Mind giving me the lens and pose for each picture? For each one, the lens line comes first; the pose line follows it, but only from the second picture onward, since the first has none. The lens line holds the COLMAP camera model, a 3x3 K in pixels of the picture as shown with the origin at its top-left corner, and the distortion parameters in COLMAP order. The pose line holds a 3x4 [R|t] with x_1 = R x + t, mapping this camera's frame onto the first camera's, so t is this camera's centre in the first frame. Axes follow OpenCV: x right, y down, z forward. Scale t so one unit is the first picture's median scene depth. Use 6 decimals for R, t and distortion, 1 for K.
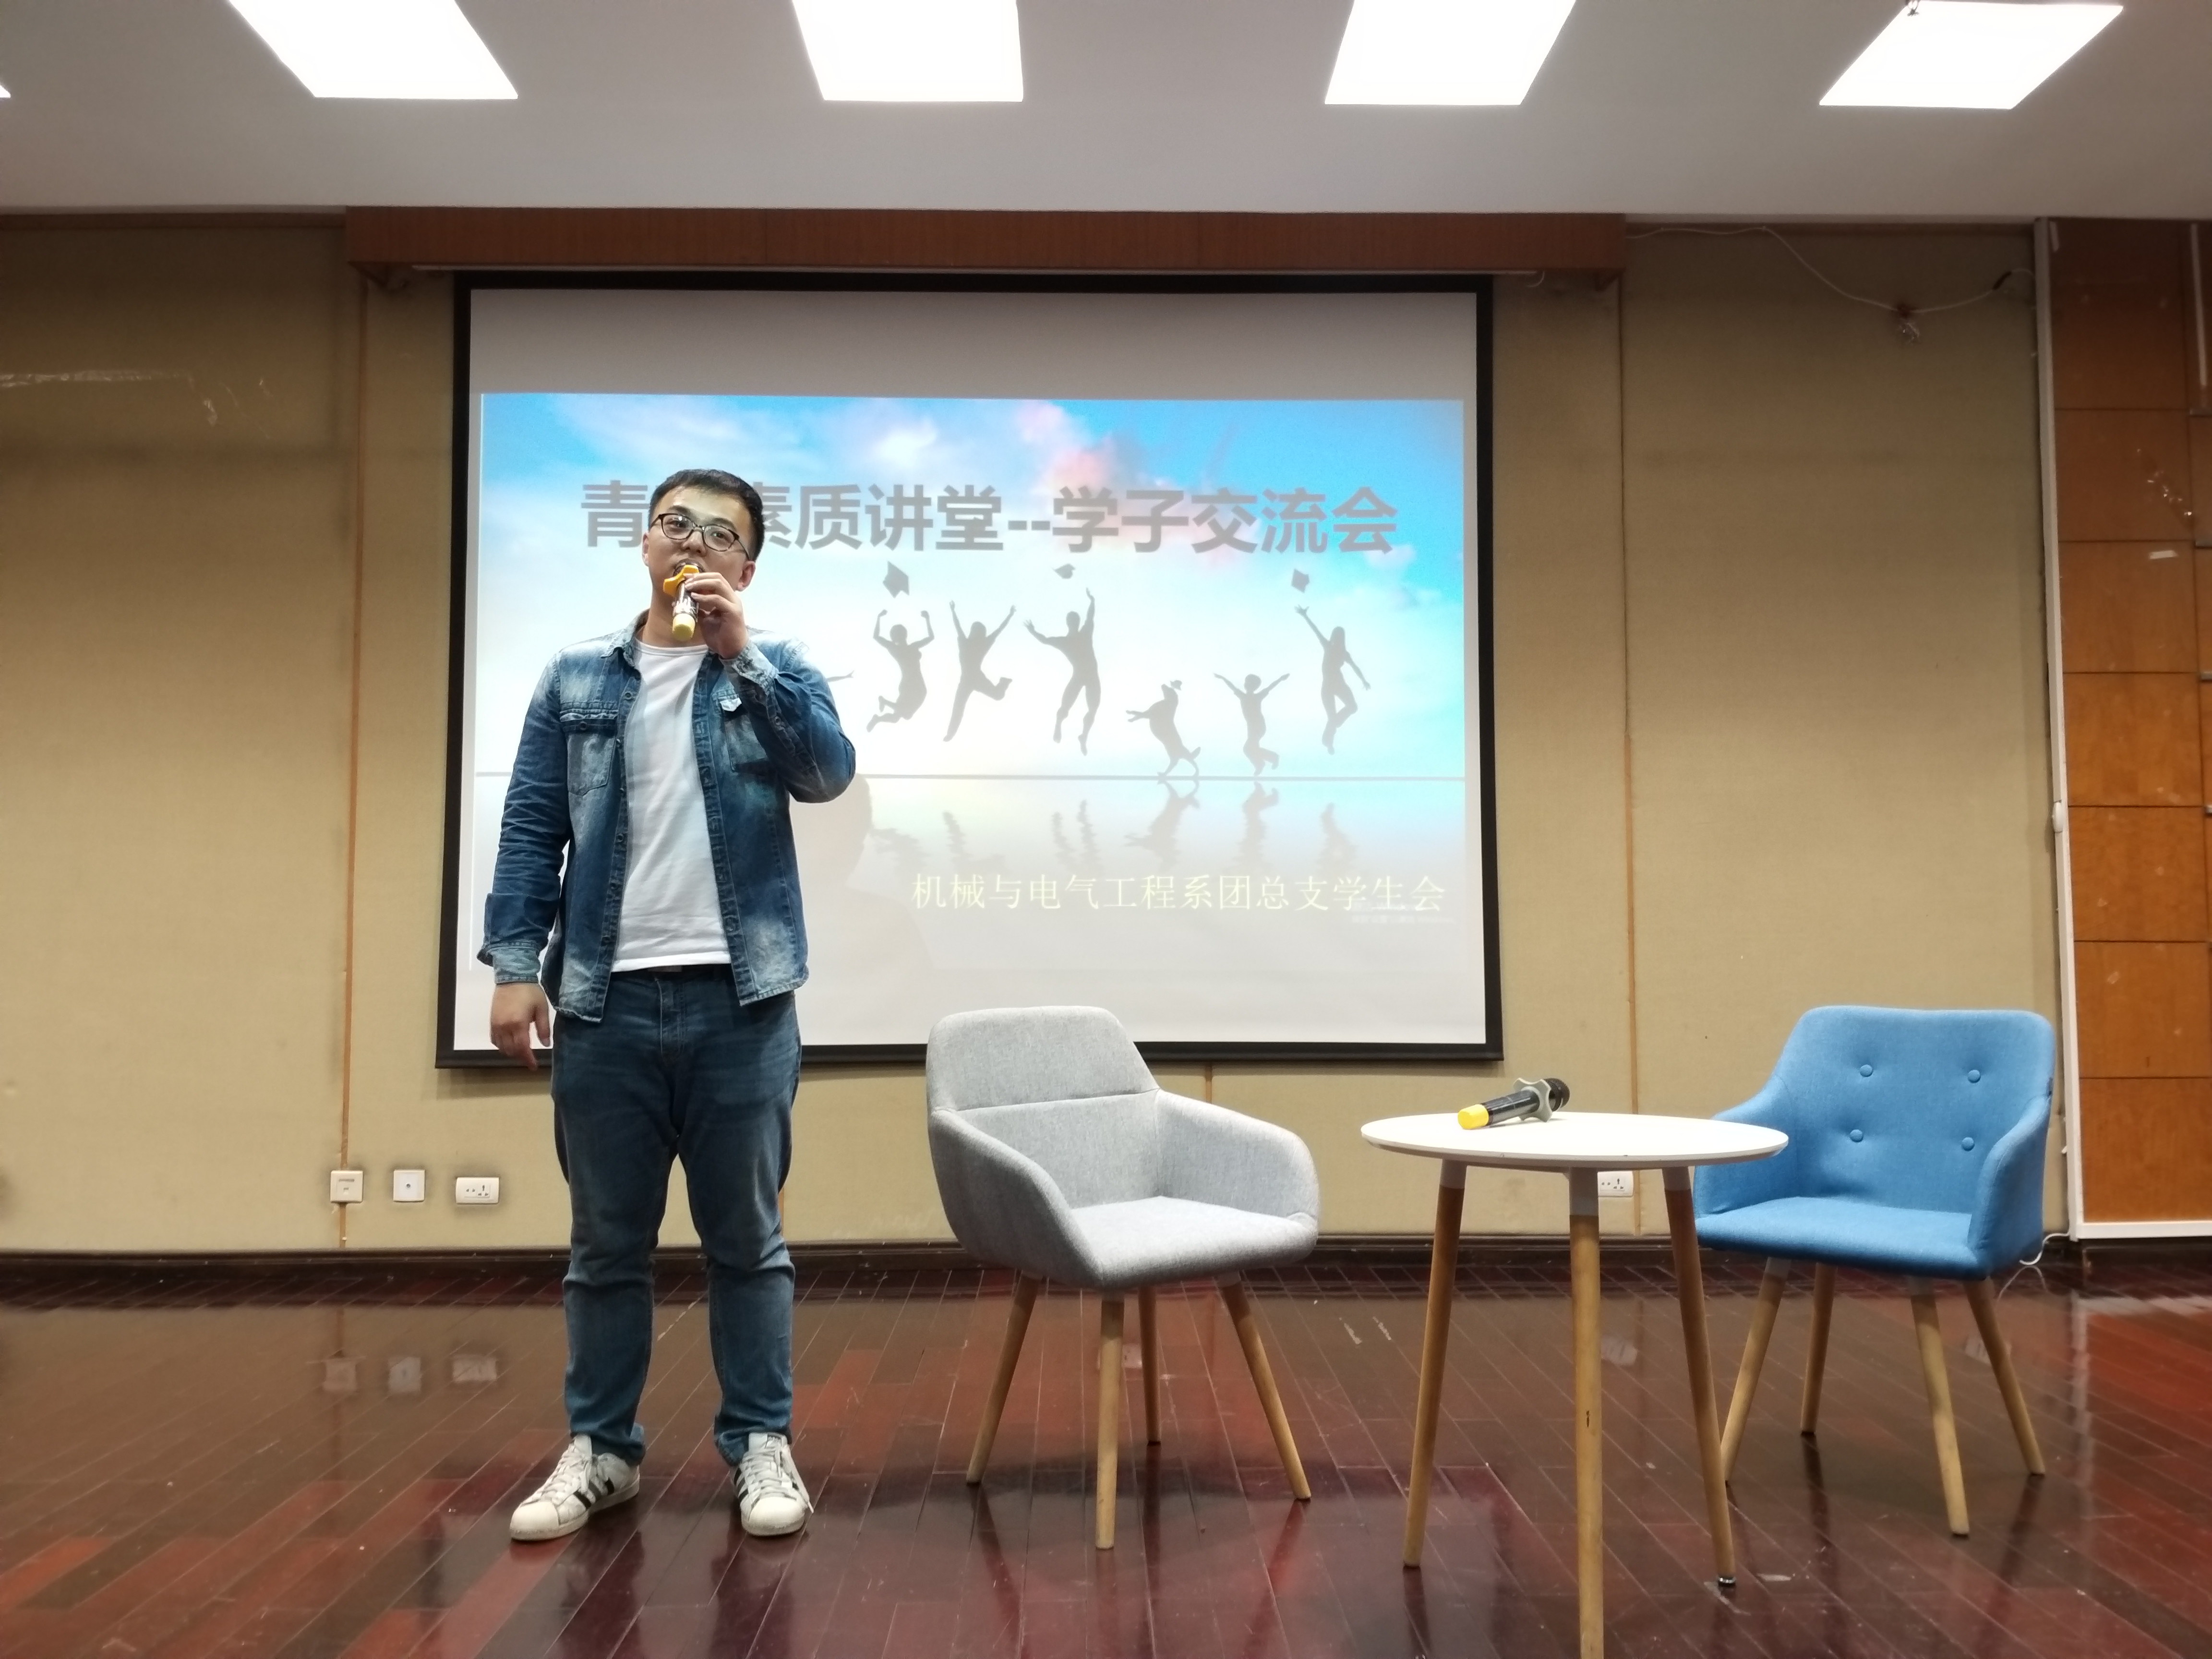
lens RADIAL K [[1765.8, 0, 1110.8], [0, 1765.8, 832.7], [0, 0, 1]] dist [-0.007097, -0.024600]
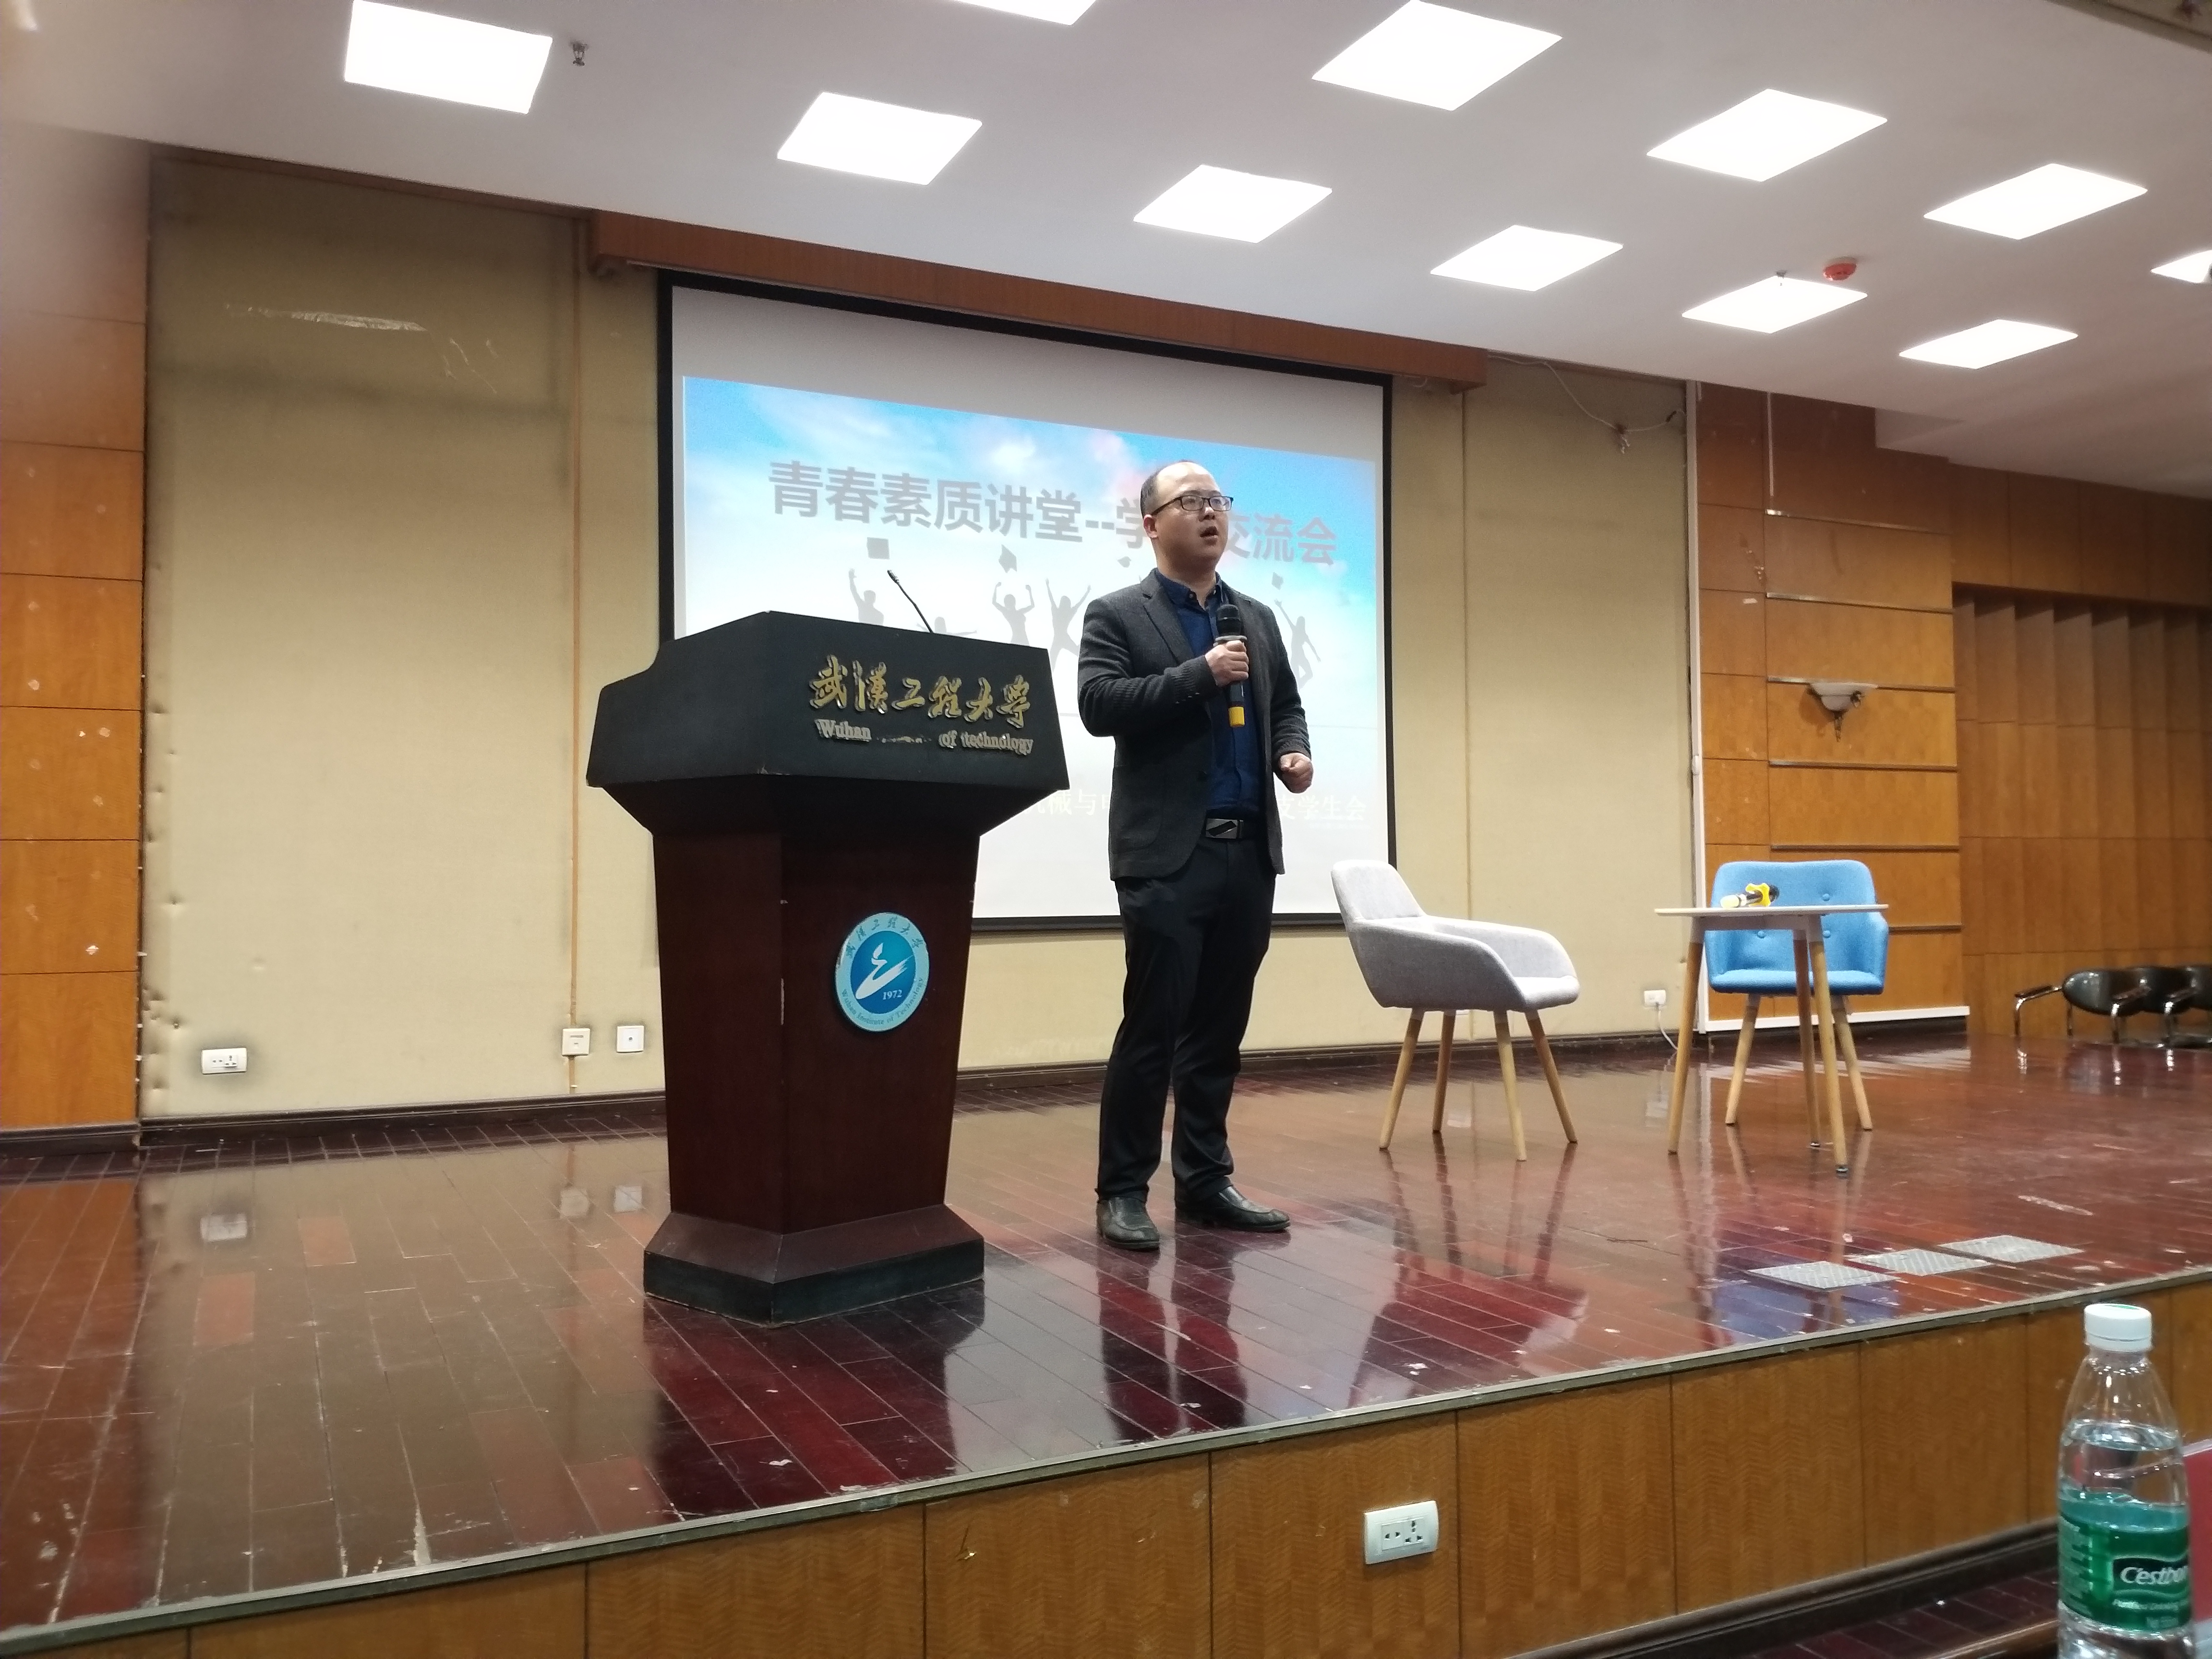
lens RADIAL K [[1765.8, 0, 1100.4], [0, 1765.8, 833.6], [0, 0, 1]] dist [-0.007097, -0.024600]
pose [[0.909066, 0.009200, 0.416550, -0.595808], [-0.019780, 0.999582, 0.021090, 0.029325], [-0.416182, -0.027412, 0.908868, -0.209859]]
